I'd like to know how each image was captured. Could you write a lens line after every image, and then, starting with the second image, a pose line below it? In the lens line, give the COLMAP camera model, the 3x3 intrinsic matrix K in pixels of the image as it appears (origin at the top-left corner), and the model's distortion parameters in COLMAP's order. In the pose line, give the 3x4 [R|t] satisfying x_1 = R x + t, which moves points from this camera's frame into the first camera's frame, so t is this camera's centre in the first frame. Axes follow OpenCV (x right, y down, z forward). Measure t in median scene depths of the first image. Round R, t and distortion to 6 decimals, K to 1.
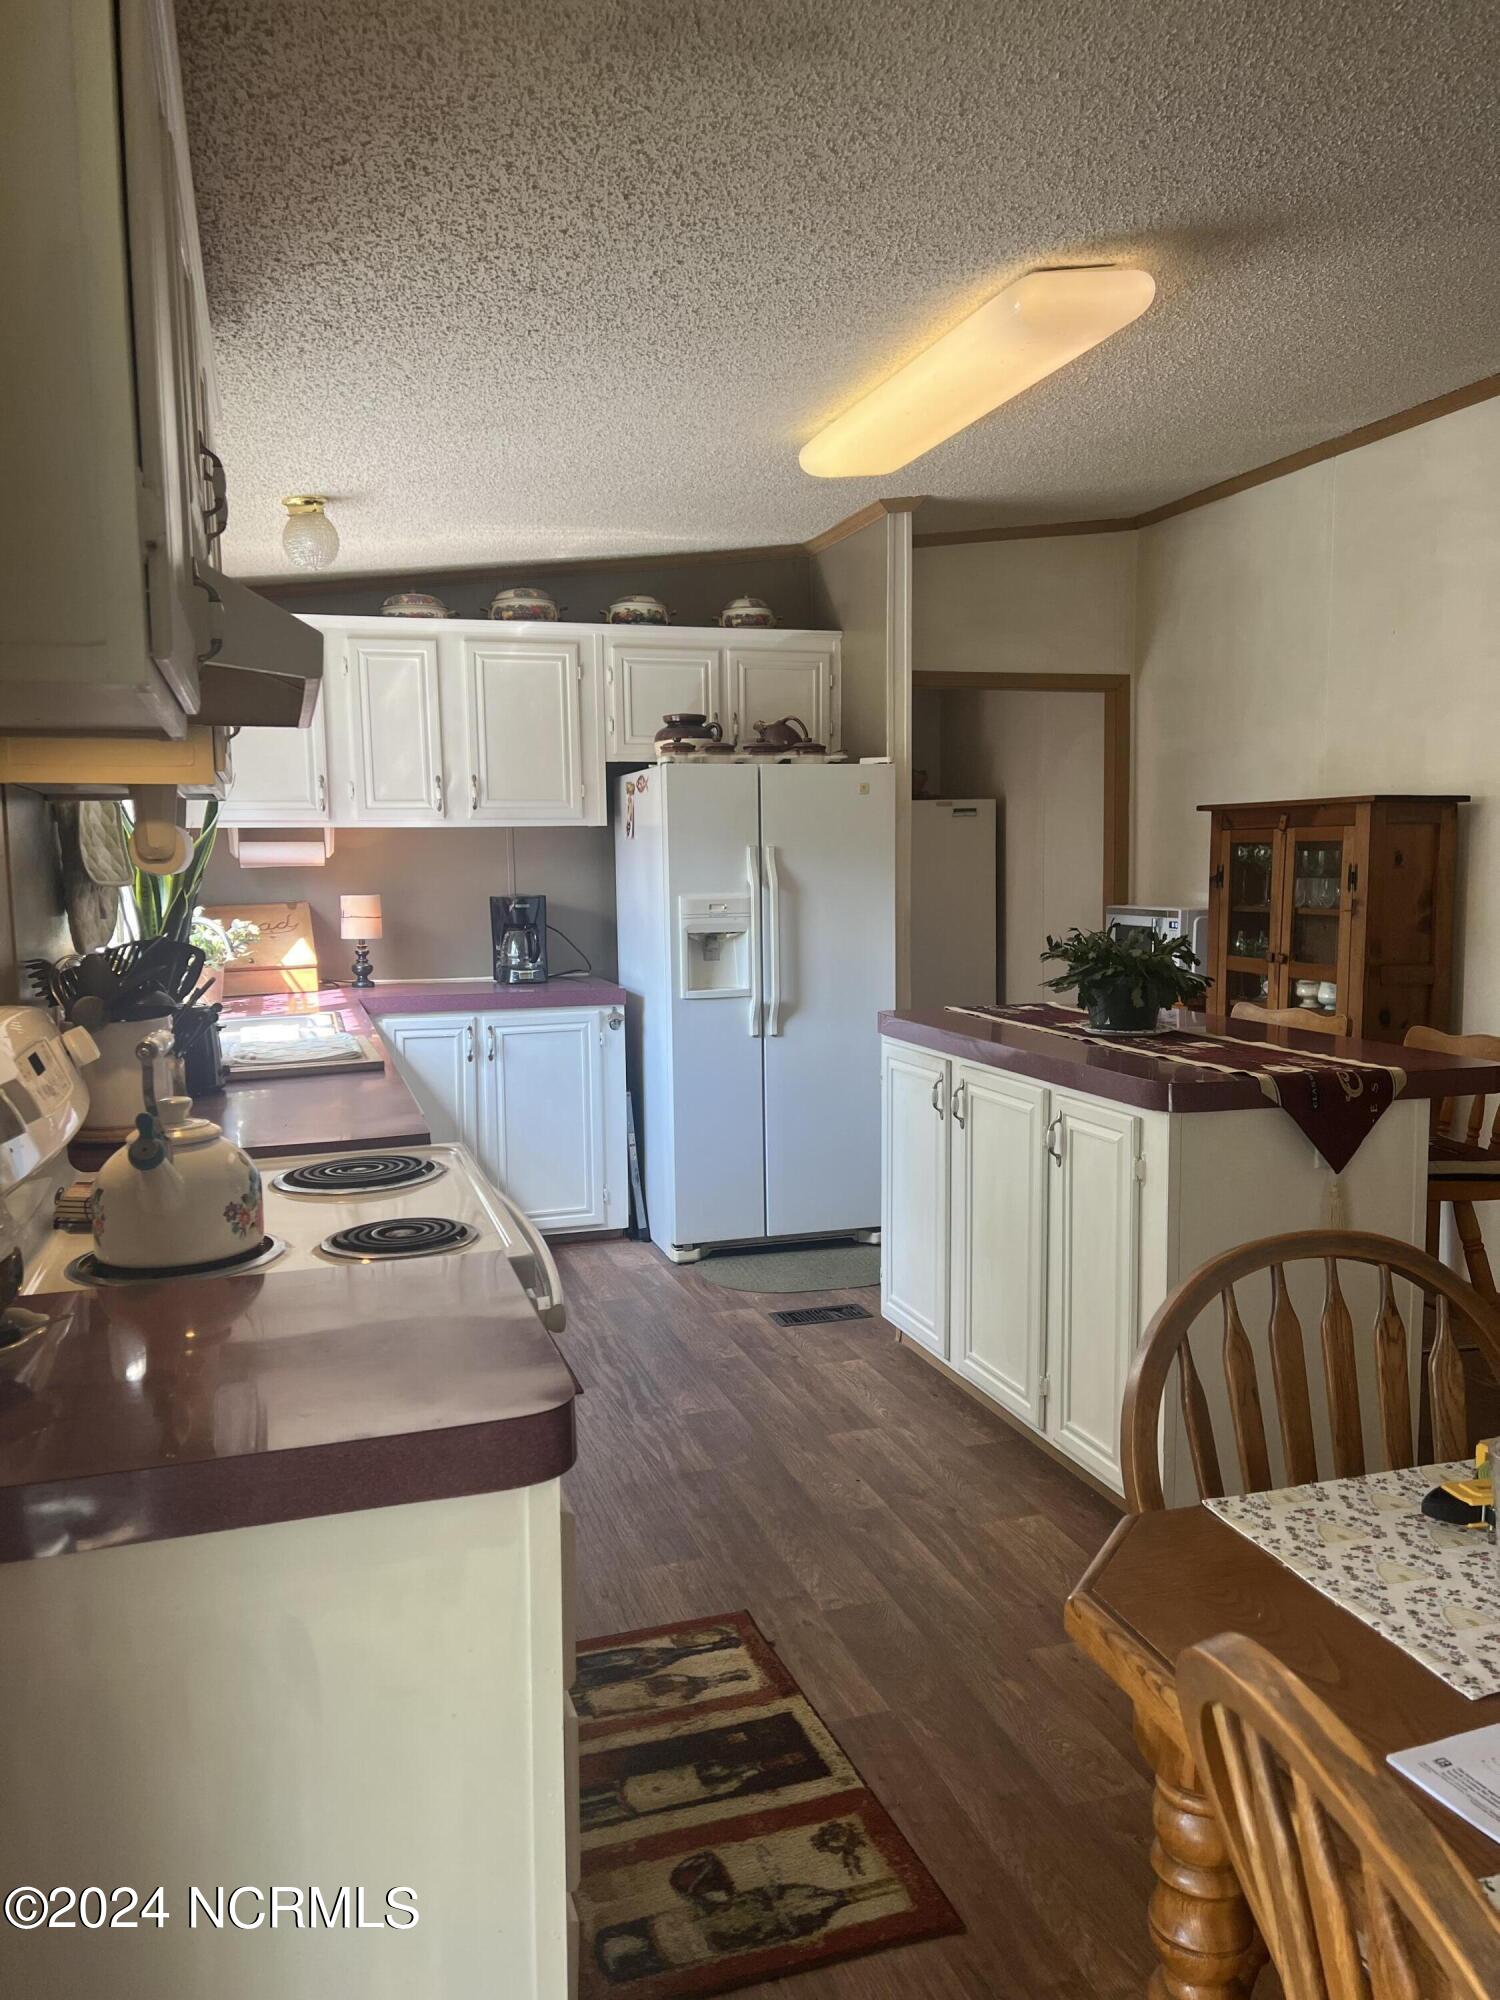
lens RADIAL K [[1506.9, 0, 751.2], [0, 1506.9, 993.4], [0, 0, 1]] dist [0.080679, -0.002470]
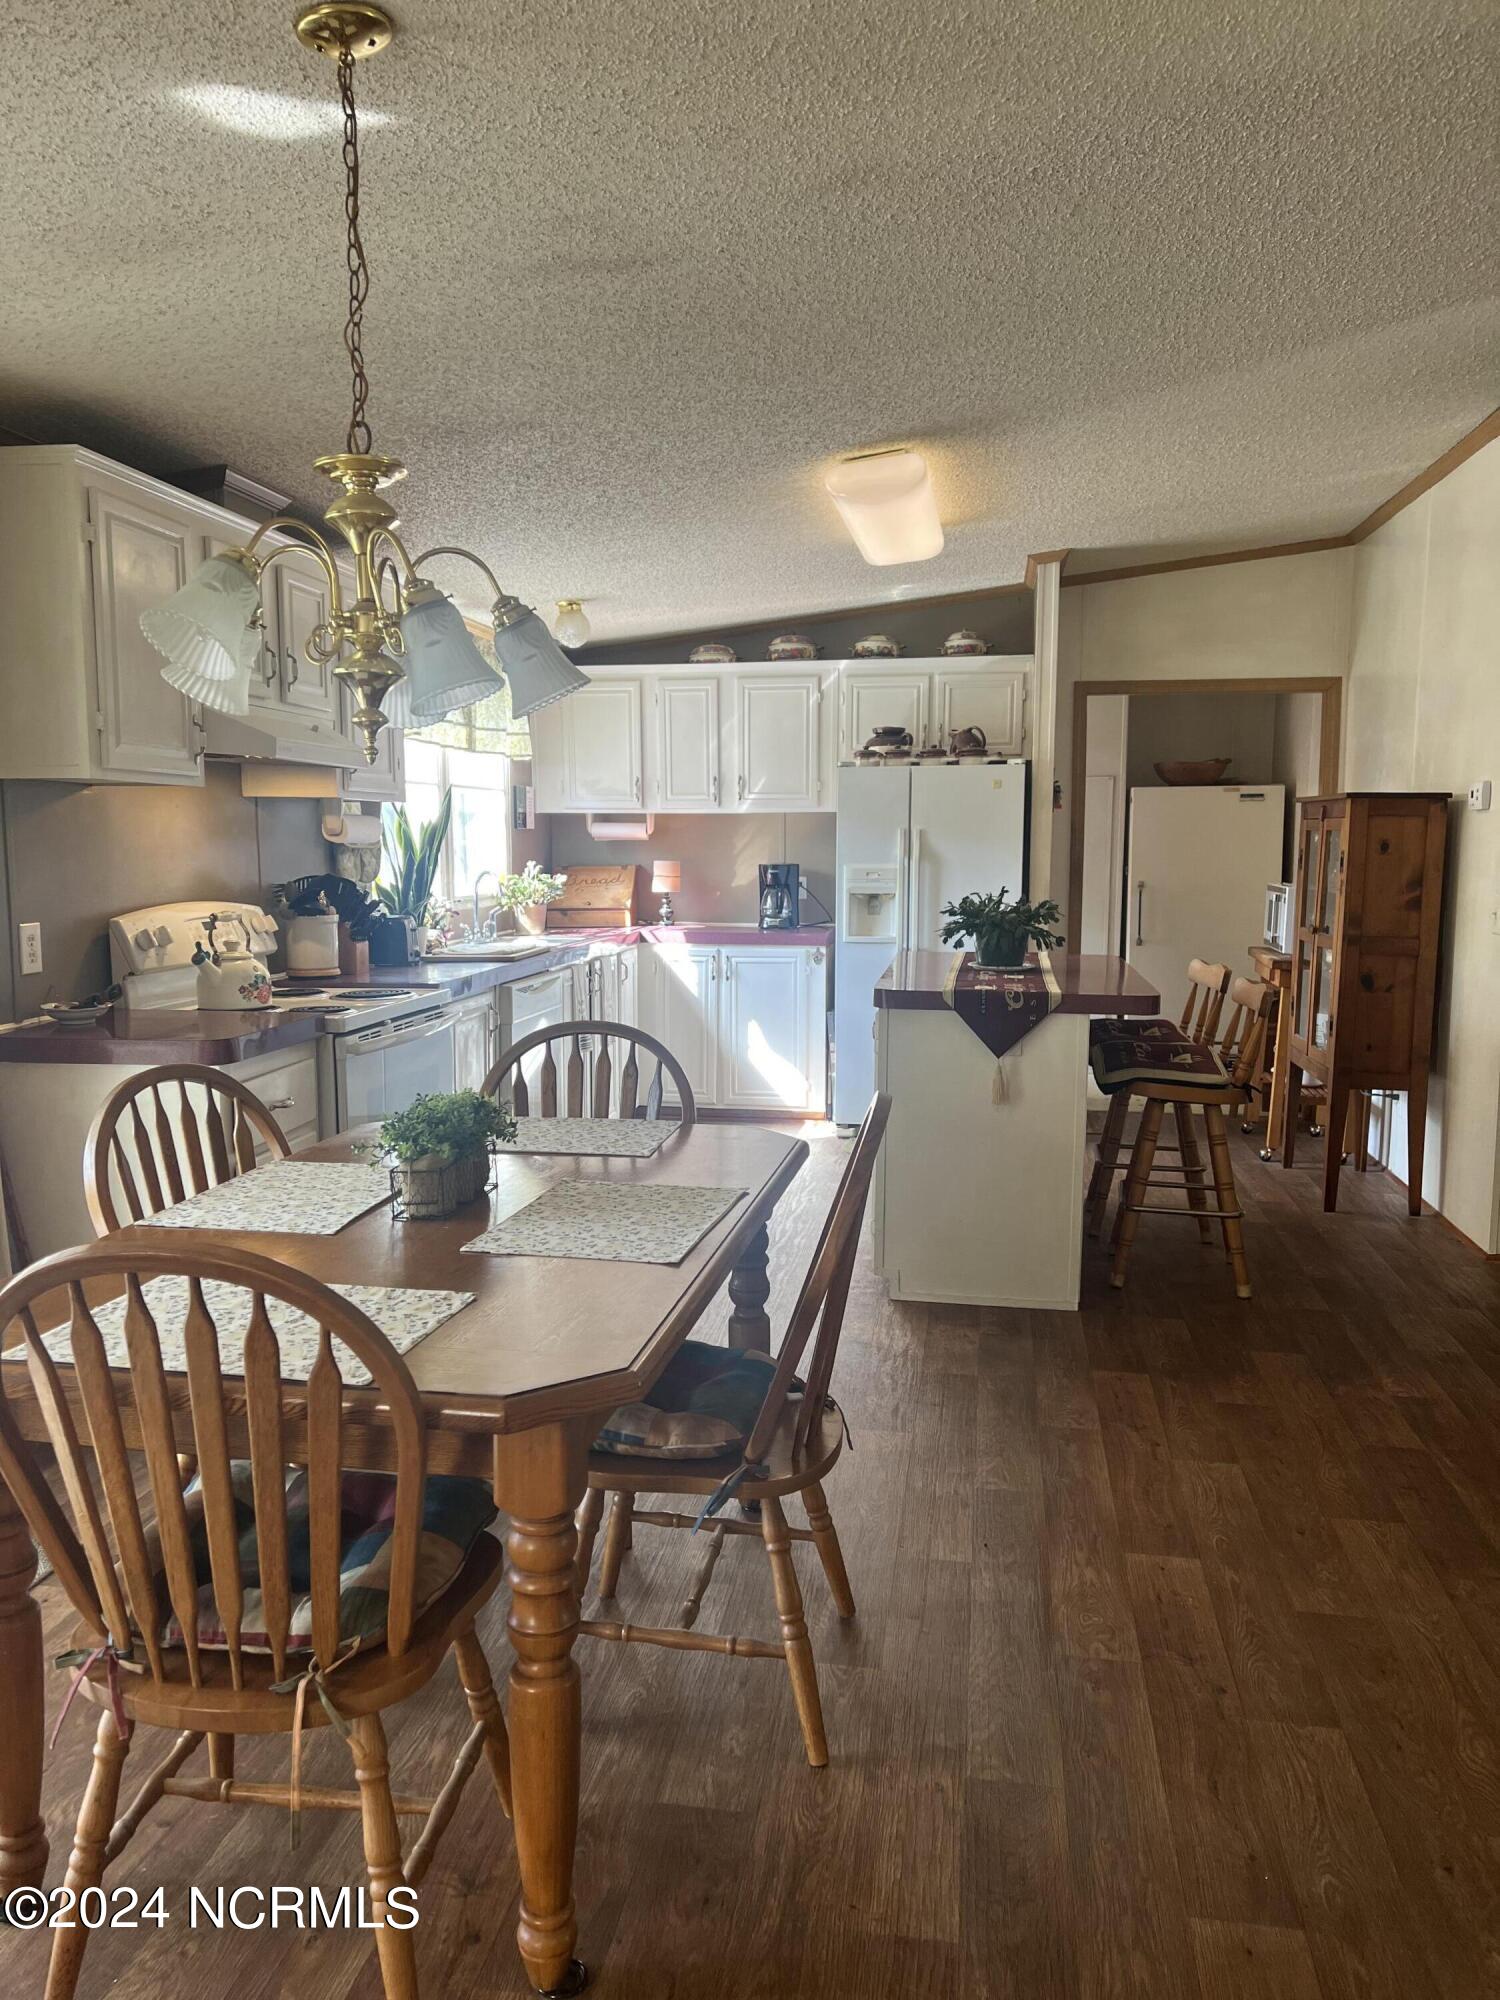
lens RADIAL K [[1506.9, 0, 751.2], [0, 1506.9, 1012.3], [0, 0, 1]] dist [0.080679, -0.002470]
pose [[0.893518, 0.065875, -0.444168, 0.451742], [-0.052788, 0.997731, 0.041783, 0.013612], [0.445913, -0.013887, 0.894969, -0.232498]]
